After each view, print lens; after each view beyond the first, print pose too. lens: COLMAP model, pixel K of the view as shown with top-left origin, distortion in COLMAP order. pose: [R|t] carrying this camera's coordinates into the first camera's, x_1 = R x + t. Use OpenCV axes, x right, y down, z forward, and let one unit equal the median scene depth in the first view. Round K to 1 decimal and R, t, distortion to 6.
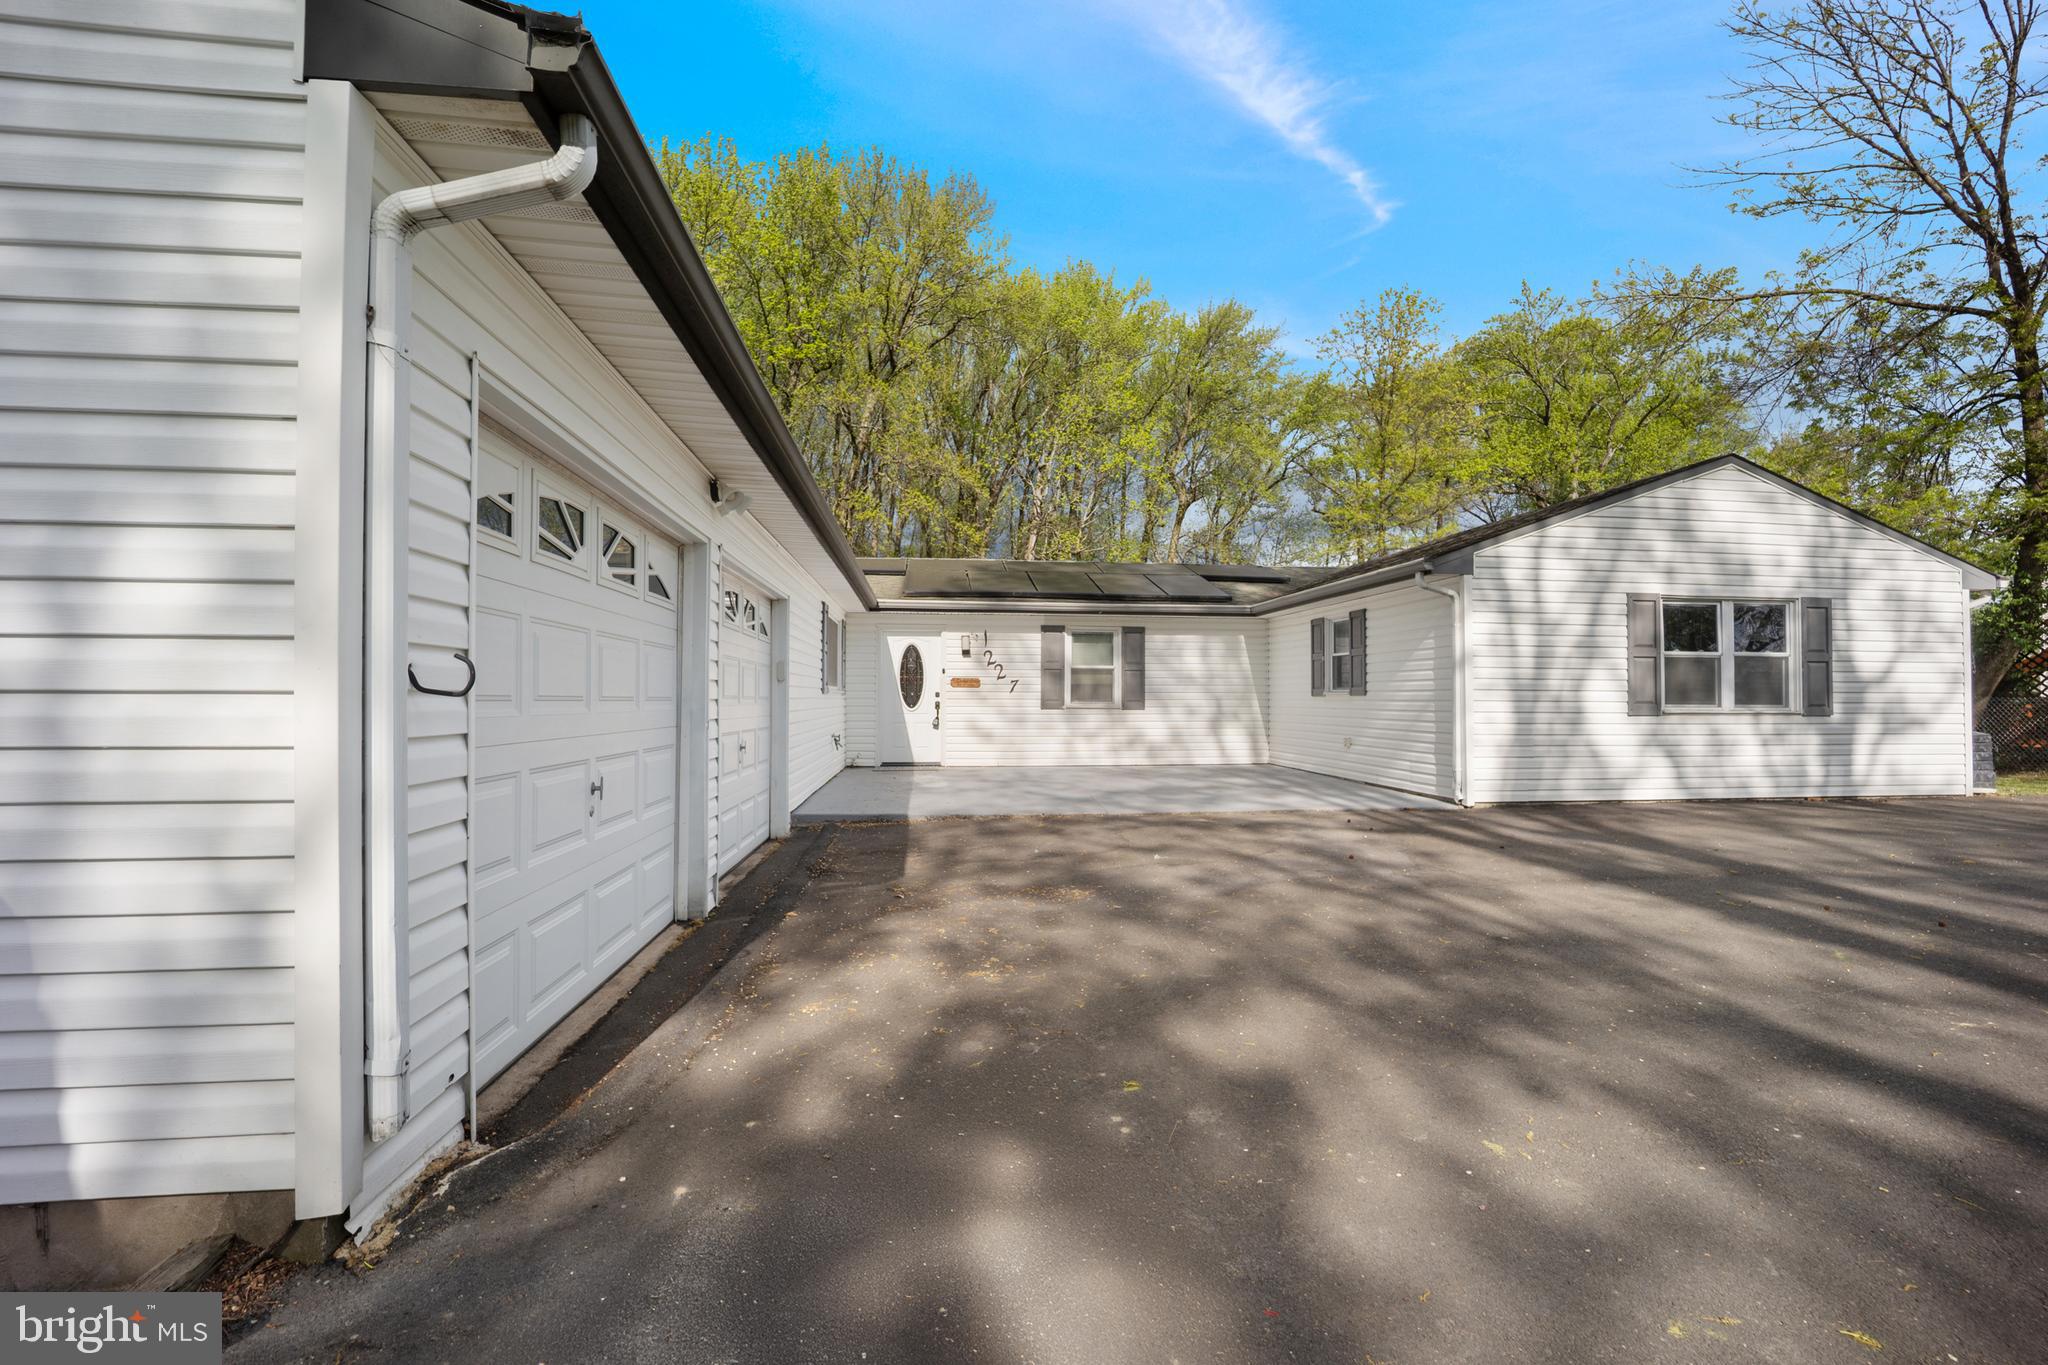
lens RADIAL K [[842.1, 0, 1022.5], [0, 842.1, 713.5], [0, 0, 1]] dist [-0.000290, -0.000072]
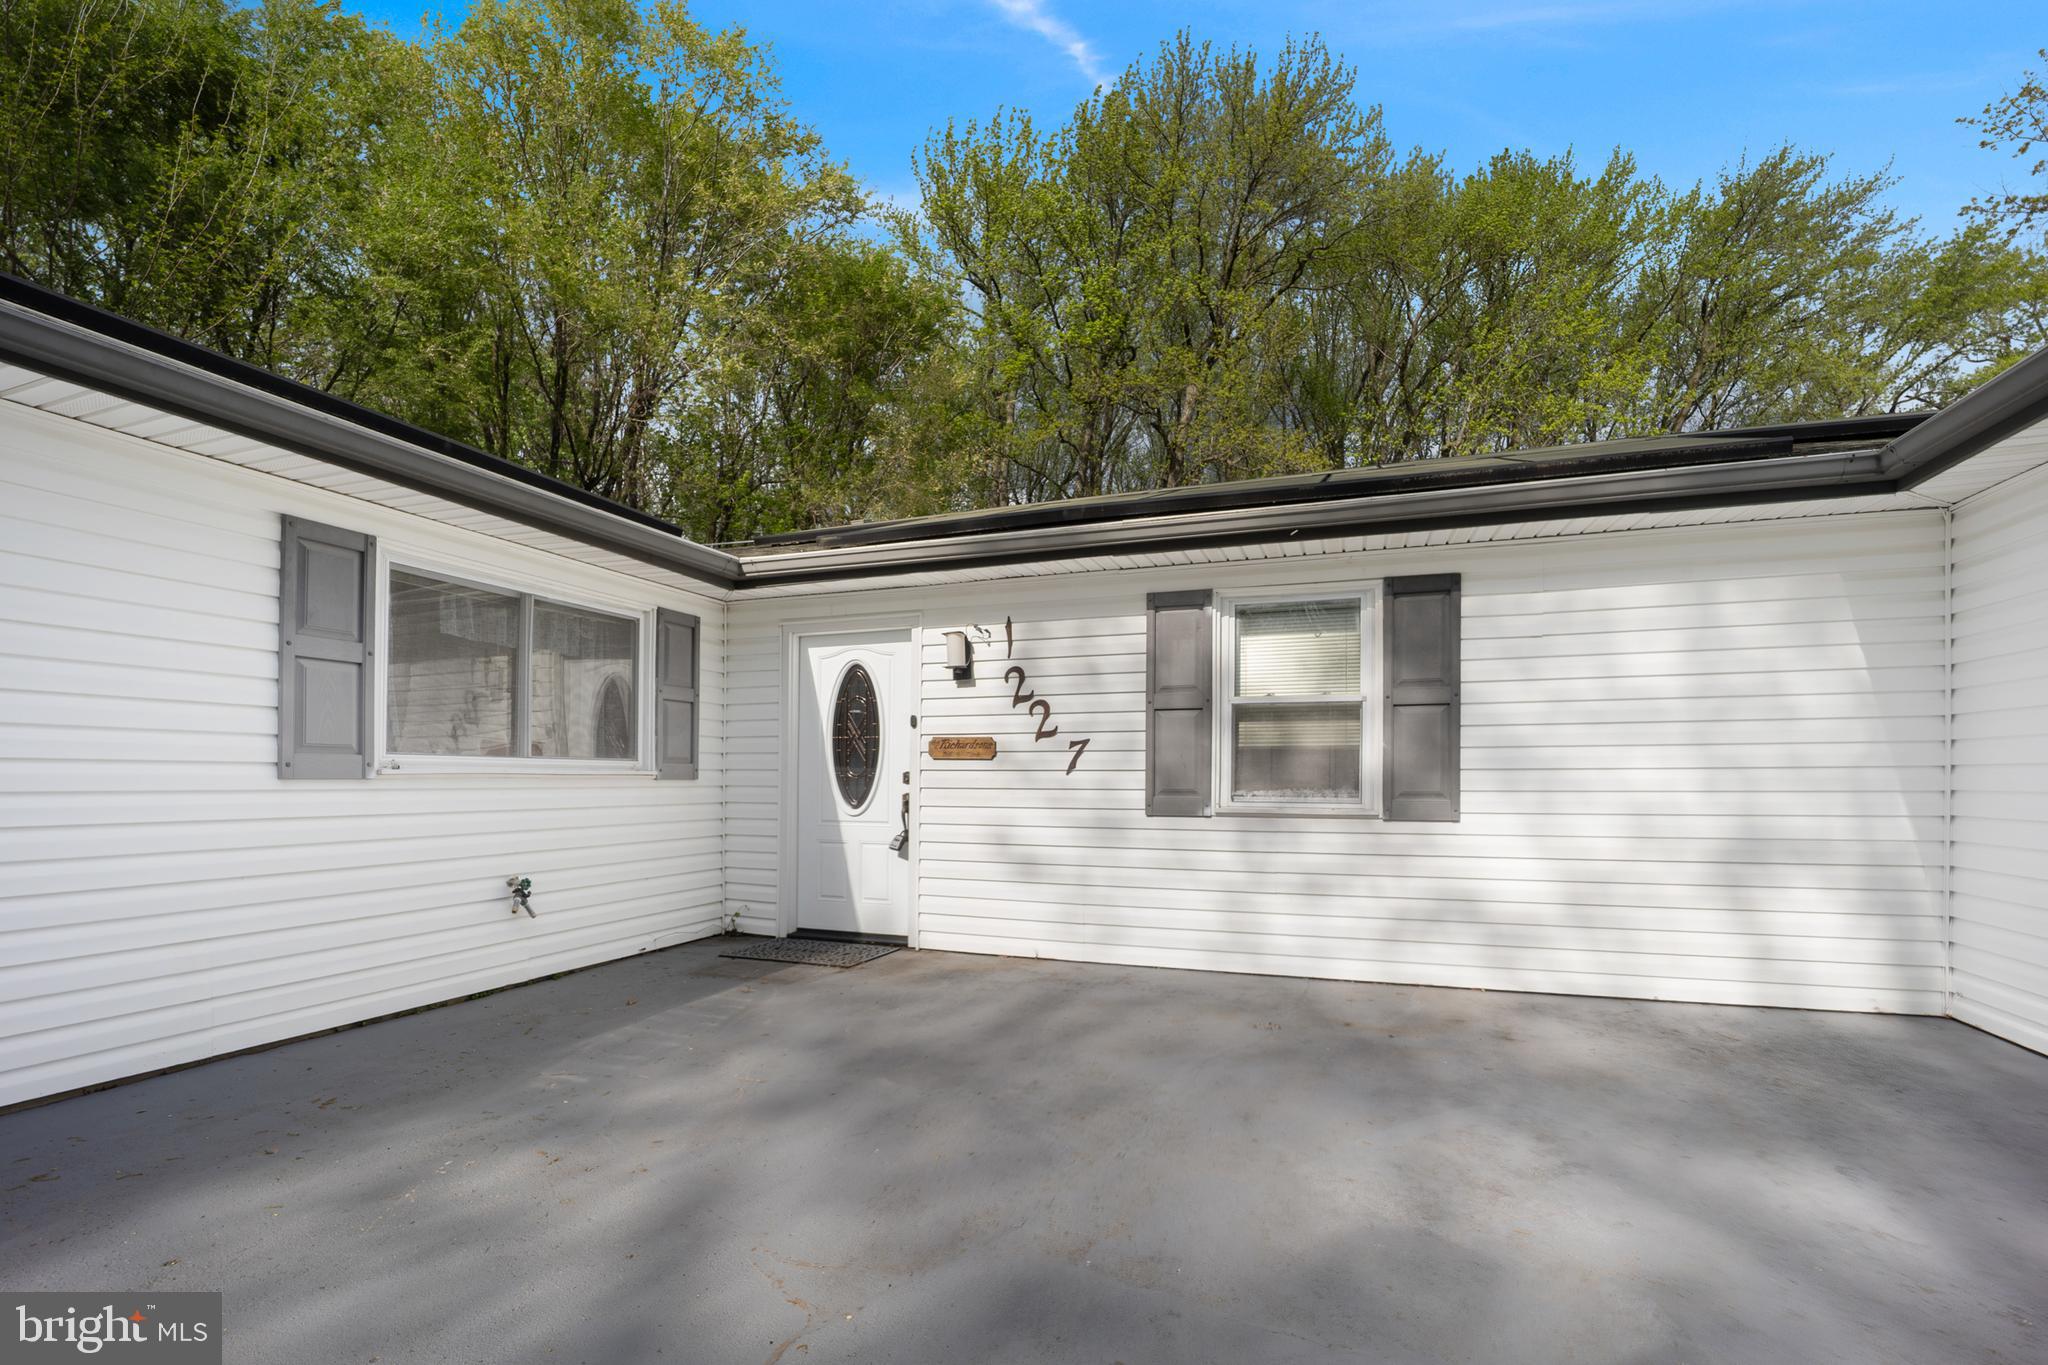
lens RADIAL K [[882.8, 0, 1023.2], [0, 882.8, 752.6], [0, 0, 1]] dist [-0.002575, -0.000501]
pose [[0.887563, -0.012702, -0.460512, 0.153198], [0.003736, 0.999785, -0.020375, -0.024604], [0.460672, 0.016364, 0.887420, 0.614393]]
